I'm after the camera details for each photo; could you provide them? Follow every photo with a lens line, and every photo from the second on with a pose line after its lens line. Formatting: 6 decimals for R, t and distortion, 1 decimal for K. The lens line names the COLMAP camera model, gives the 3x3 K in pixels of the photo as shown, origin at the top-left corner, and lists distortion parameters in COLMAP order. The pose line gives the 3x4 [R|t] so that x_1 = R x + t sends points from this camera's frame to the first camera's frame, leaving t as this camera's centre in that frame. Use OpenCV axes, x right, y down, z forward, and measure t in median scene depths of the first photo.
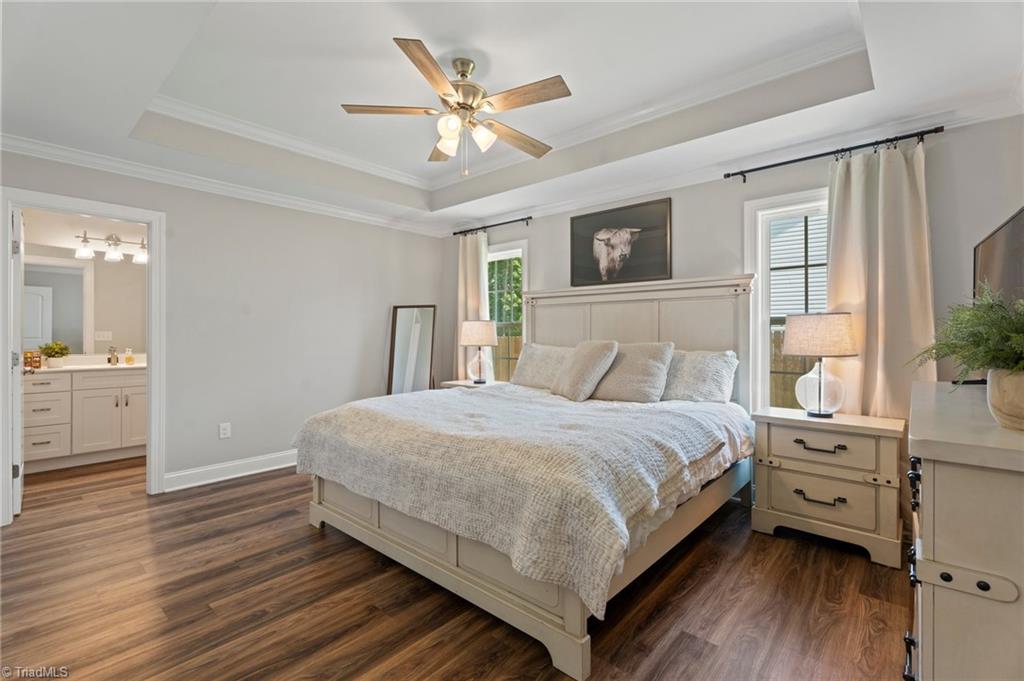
lens RADIAL K [[453.8, 0, 512.0], [0, 453.8, 340.5], [0, 0, 1]] dist [0.000455, -0.000187]
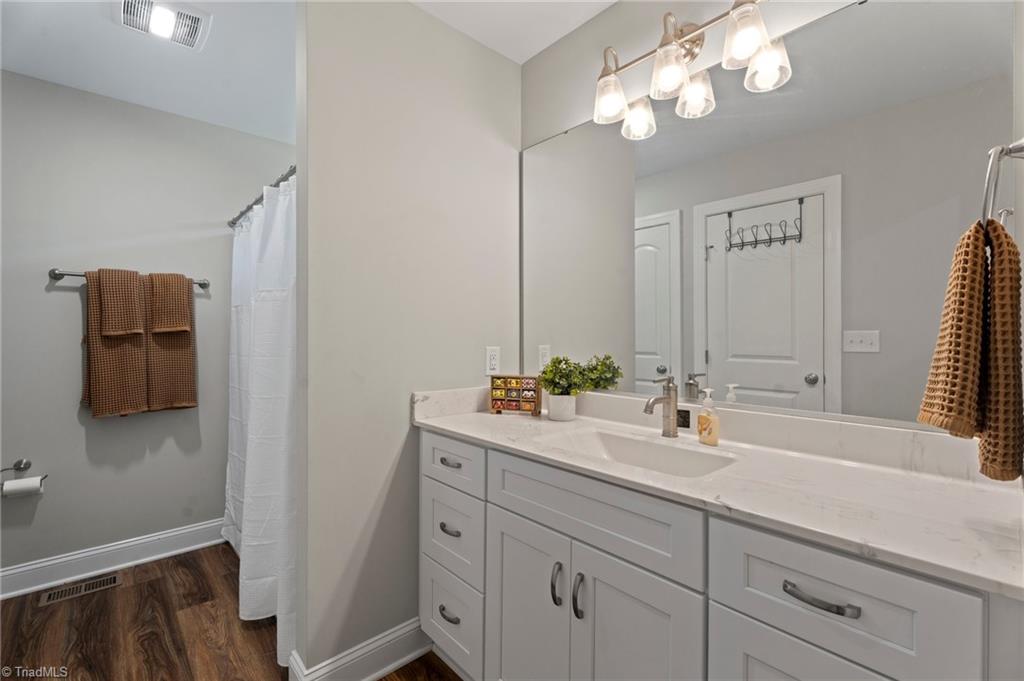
lens RADIAL K [[453.8, 0, 512.0], [0, 453.8, 340.5], [0, 0, 1]] dist [0.000455, -0.000187]
pose [[-0.084788, 0.001302, -0.996398, -0.606187], [-0.009141, 0.999956, 0.002084, -0.010902], [0.996357, 0.009285, -0.084772, 1.004898]]
